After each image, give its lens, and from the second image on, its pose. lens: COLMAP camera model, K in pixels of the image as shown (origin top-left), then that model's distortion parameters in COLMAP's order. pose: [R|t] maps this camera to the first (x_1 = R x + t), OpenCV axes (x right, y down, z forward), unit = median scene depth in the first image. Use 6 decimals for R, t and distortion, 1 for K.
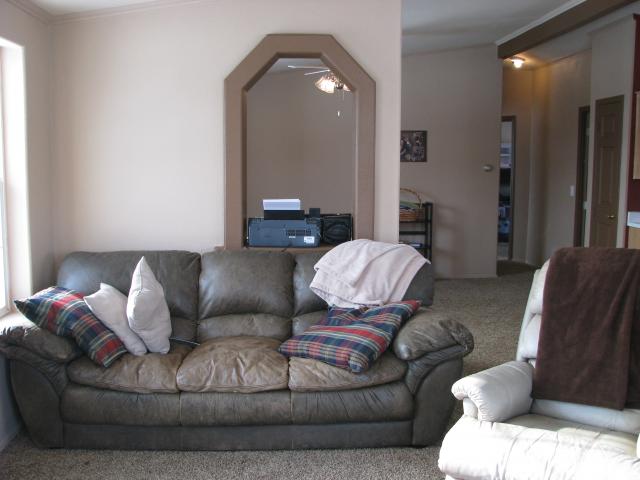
lens RADIAL K [[713.1, 0, 319.2], [0, 713.1, 243.5], [0, 0, 1]] dist [-0.088780, 0.000000]
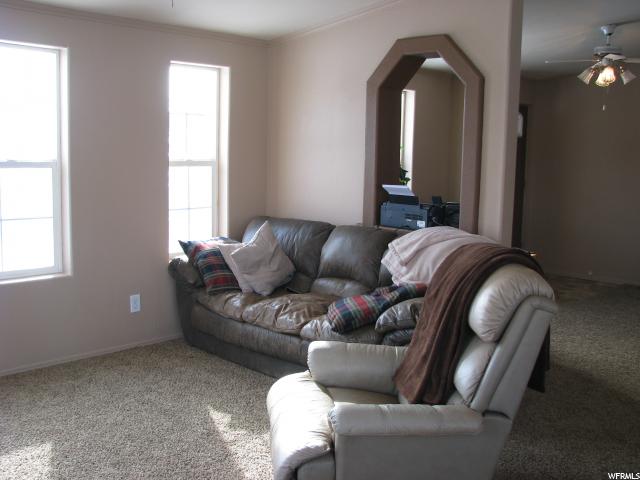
lens RADIAL K [[713.1, 0, 323.4], [0, 713.1, 240.5], [0, 0, 1]] dist [-0.088780, 0.000000]
pose [[0.688686, 0.103881, -0.717579, 0.739808], [-0.103793, 0.993615, 0.044228, -0.013990], [0.717592, 0.044021, 0.695071, 0.148271]]
